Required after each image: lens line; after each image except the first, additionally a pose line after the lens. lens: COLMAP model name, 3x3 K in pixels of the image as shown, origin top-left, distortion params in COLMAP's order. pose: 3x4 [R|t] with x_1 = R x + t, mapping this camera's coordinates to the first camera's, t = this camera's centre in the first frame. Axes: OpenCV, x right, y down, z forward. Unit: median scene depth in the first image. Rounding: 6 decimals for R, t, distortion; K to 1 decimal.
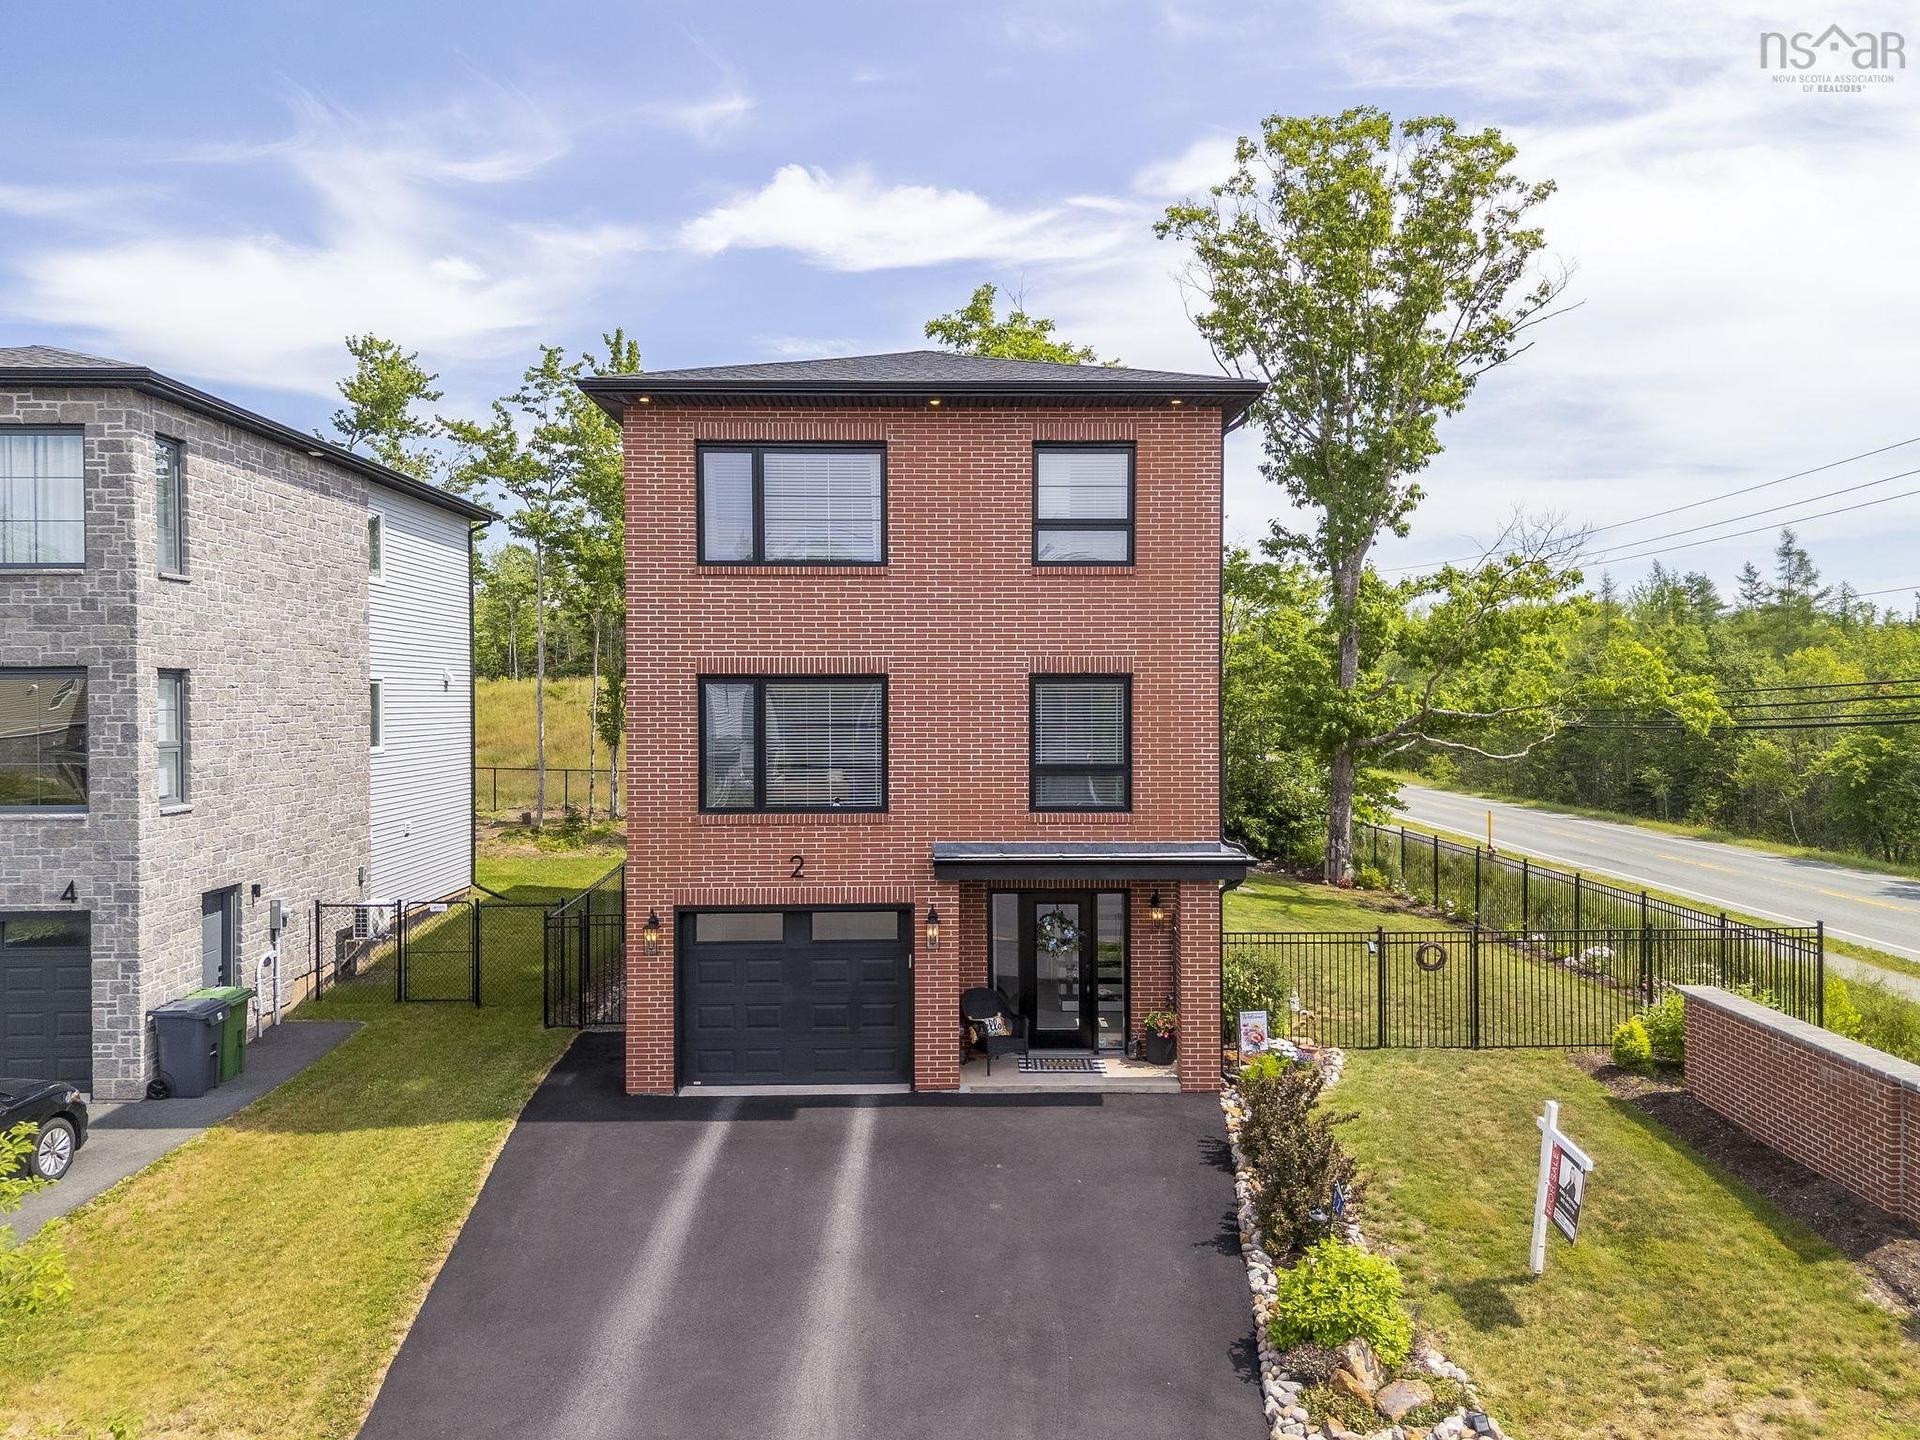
lens RADIAL K [[1402.9, 0, 971.2], [0, 1402.9, 723.5], [0, 0, 1]] dist [0.098118, -0.104222]
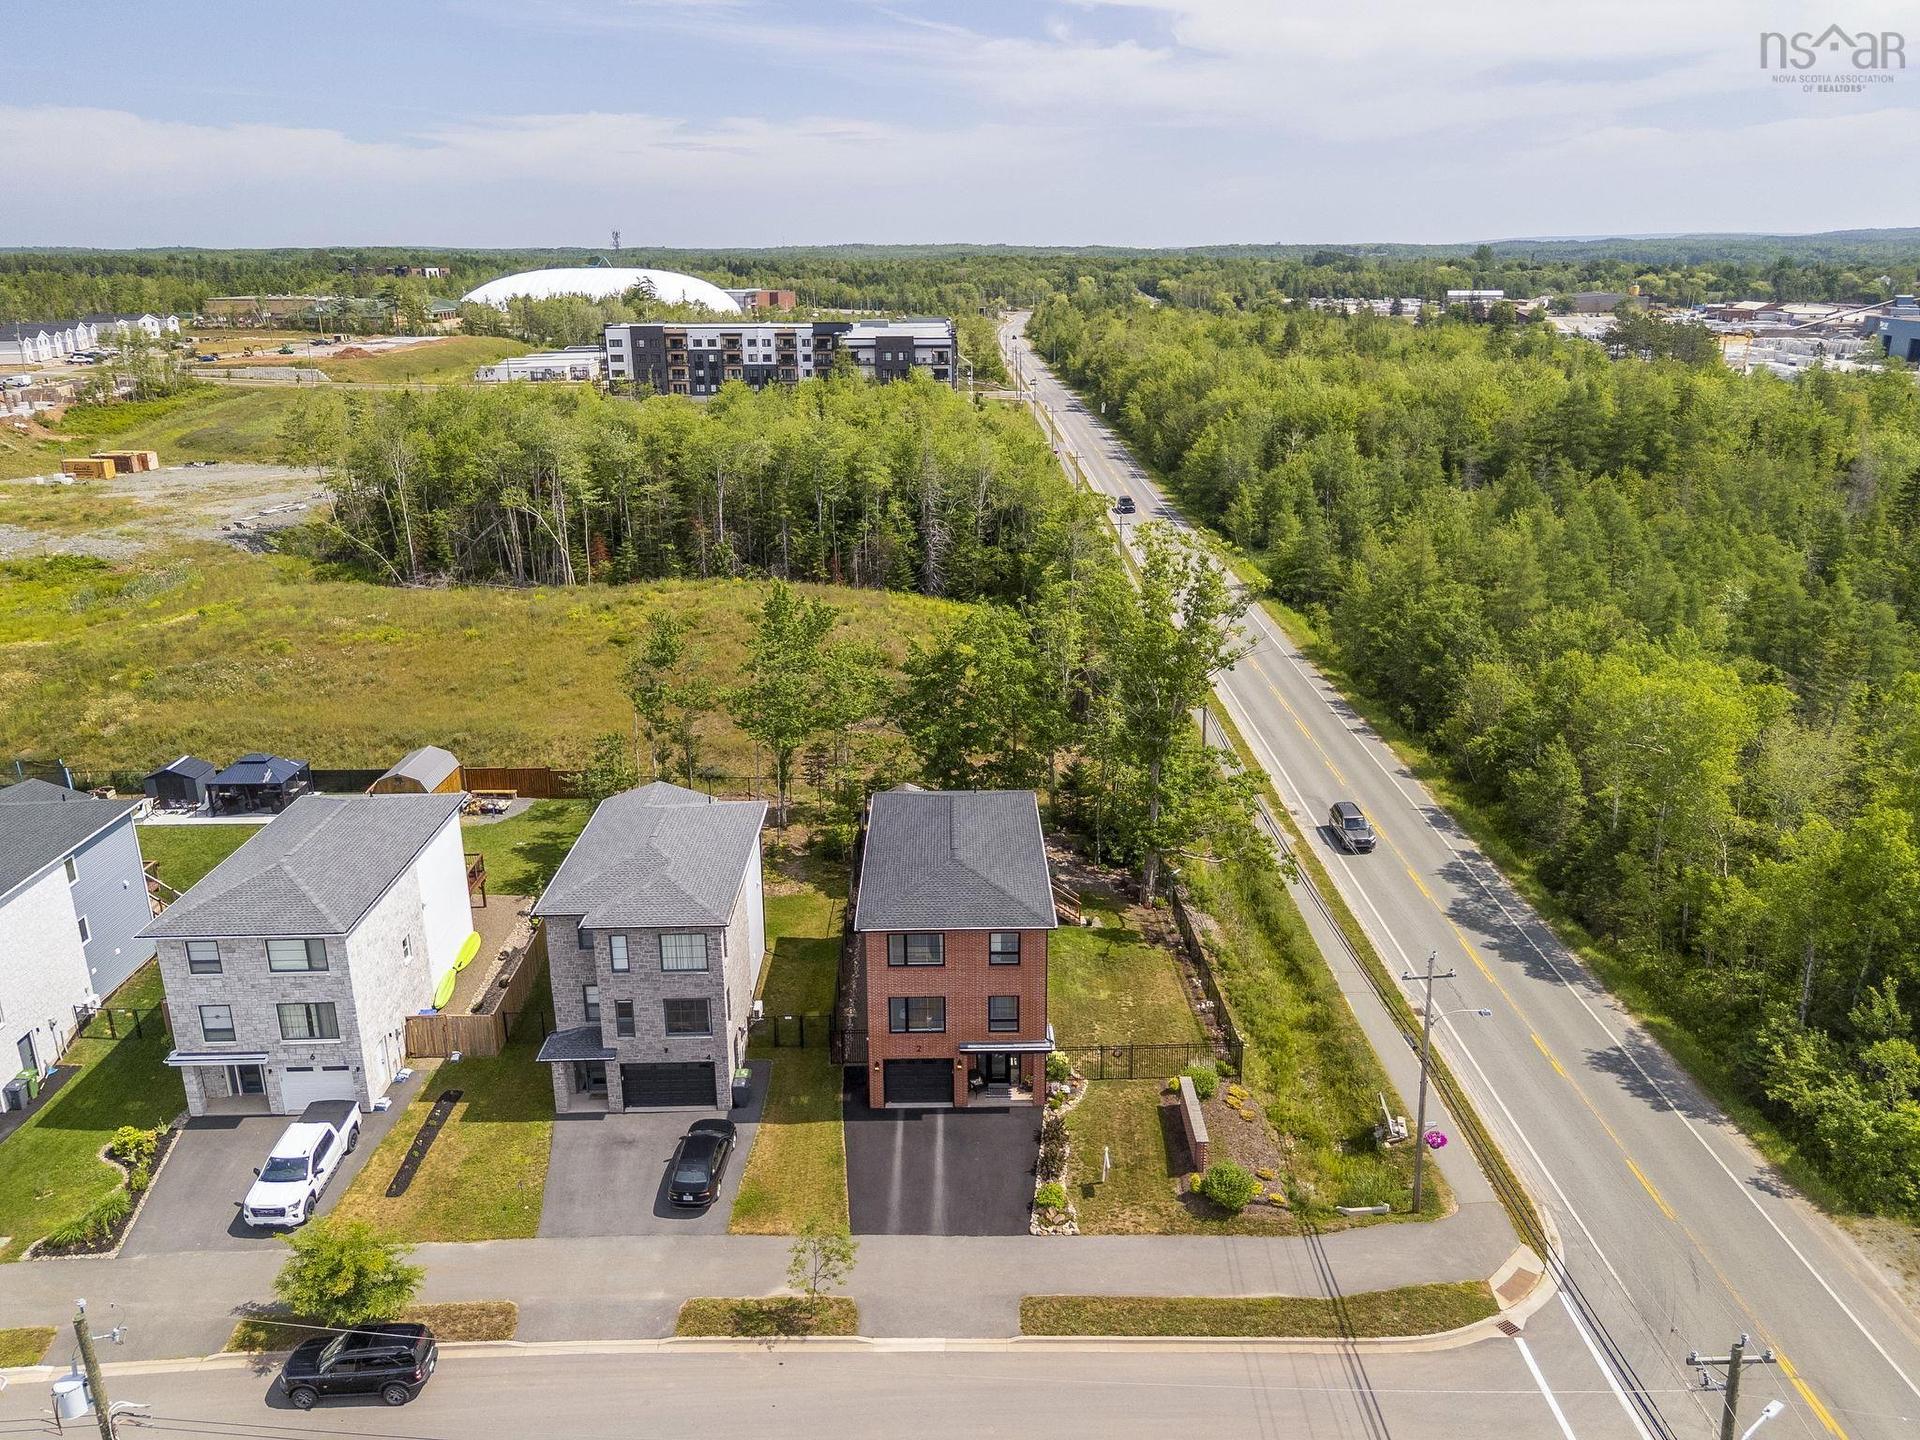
lens RADIAL K [[1402.9, 0, 971.2], [0, 1402.9, 723.5], [0, 0, 1]] dist [0.098118, -0.104222]
pose [[0.999997, -0.000680, -0.002431, 0.009430], [0.001385, 0.952931, 0.303184, -1.650711], [0.002111, -0.303187, 0.952929, -1.961835]]
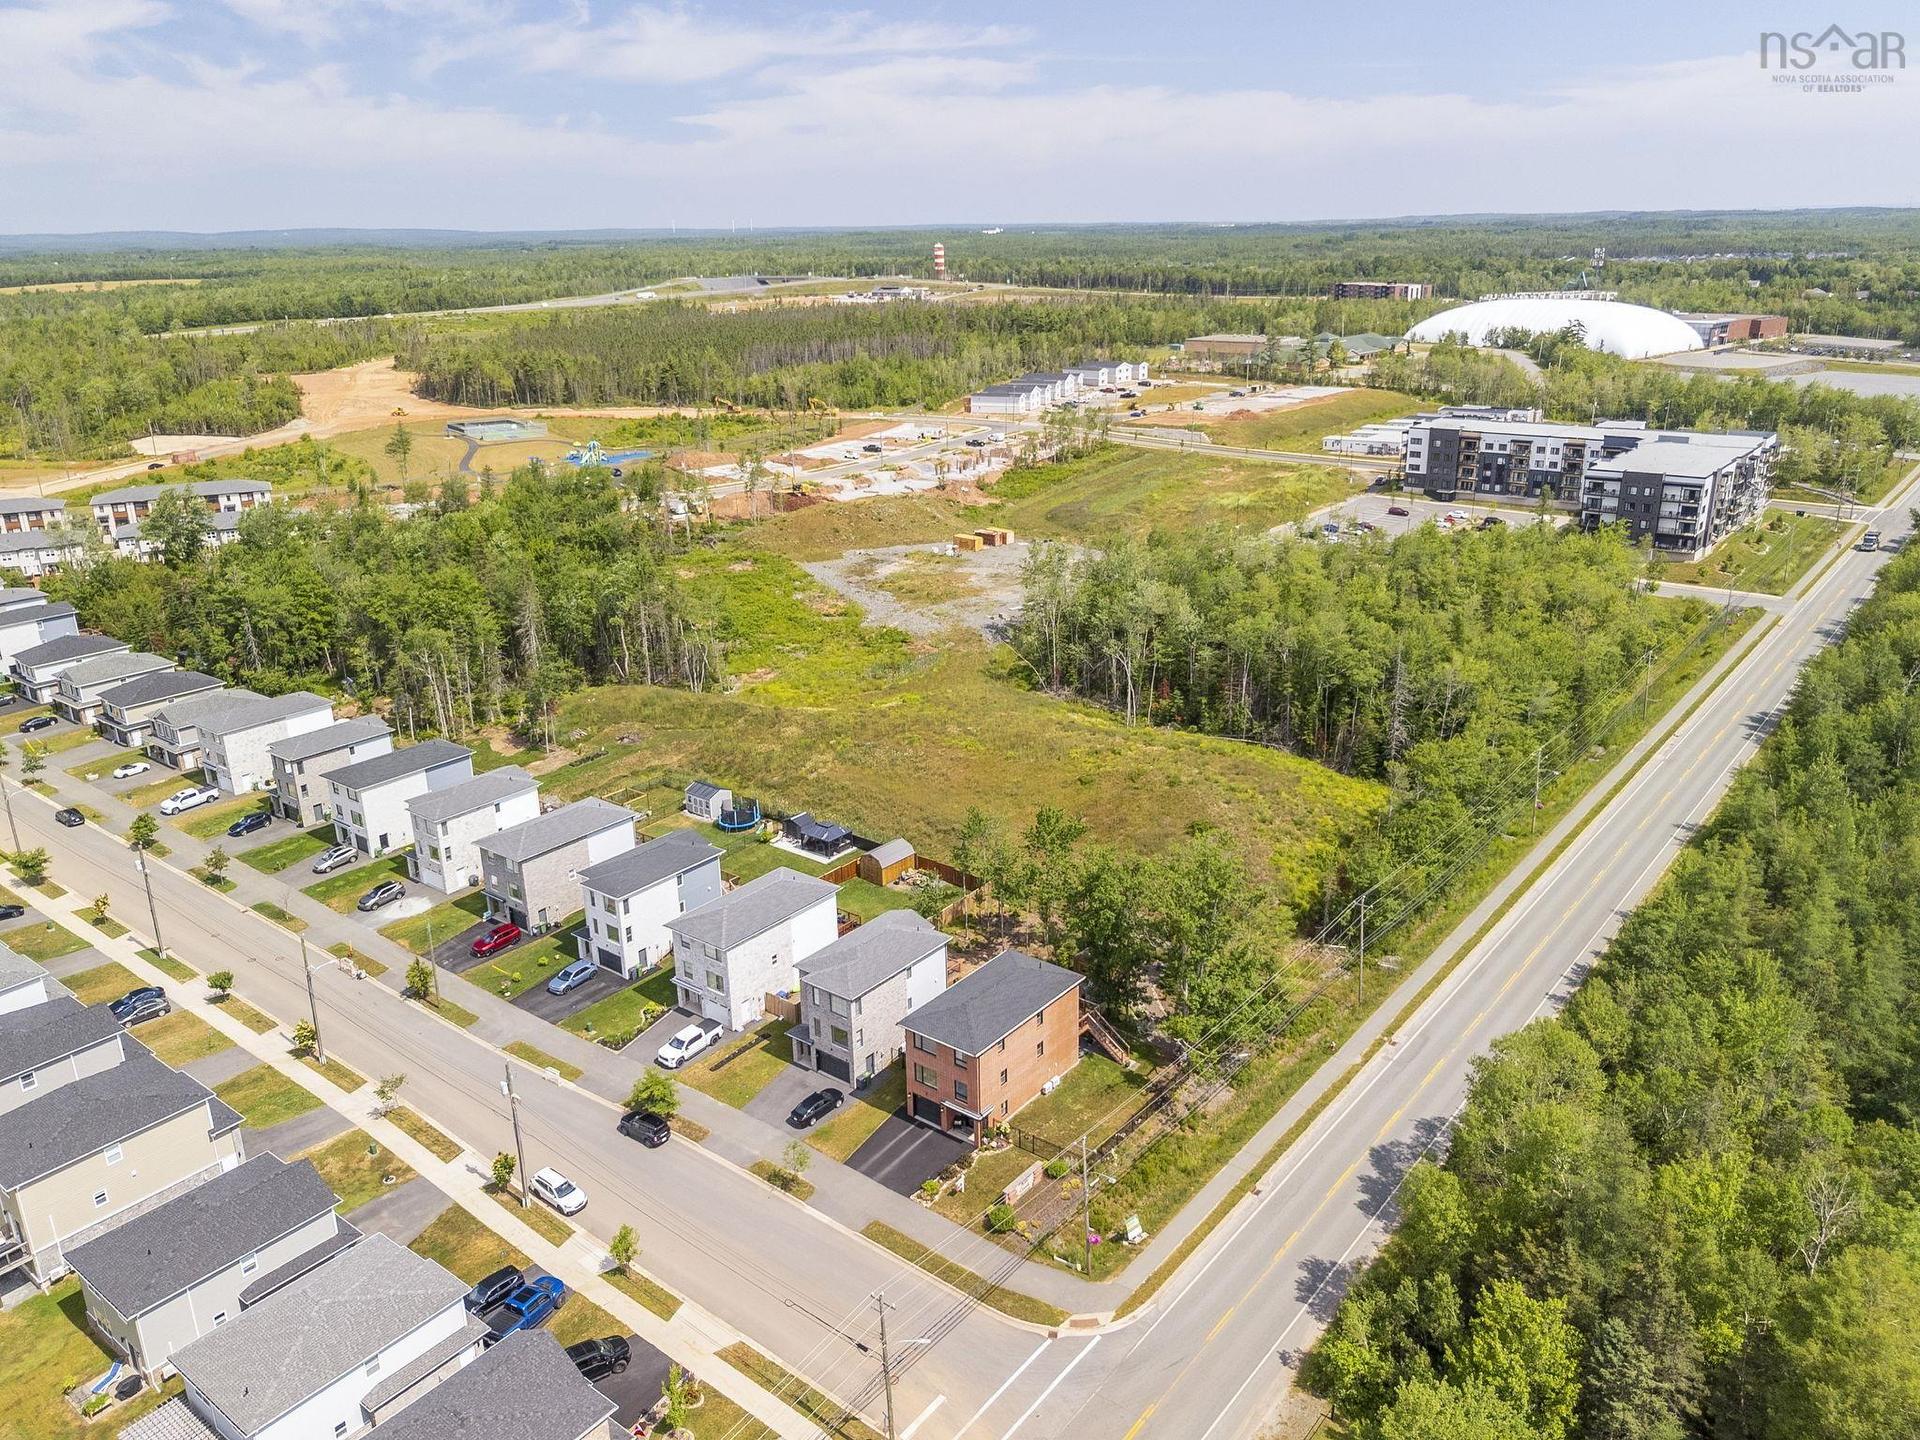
lens RADIAL K [[1402.9, 0, 971.2], [0, 1402.9, 723.5], [0, 0, 1]] dist [0.098118, -0.104222]
pose [[0.779791, 0.197274, -0.594145, 3.530811], [0.002119, 0.948217, 0.317616, -3.544353], [0.626036, -0.248933, 0.738993, -3.216031]]
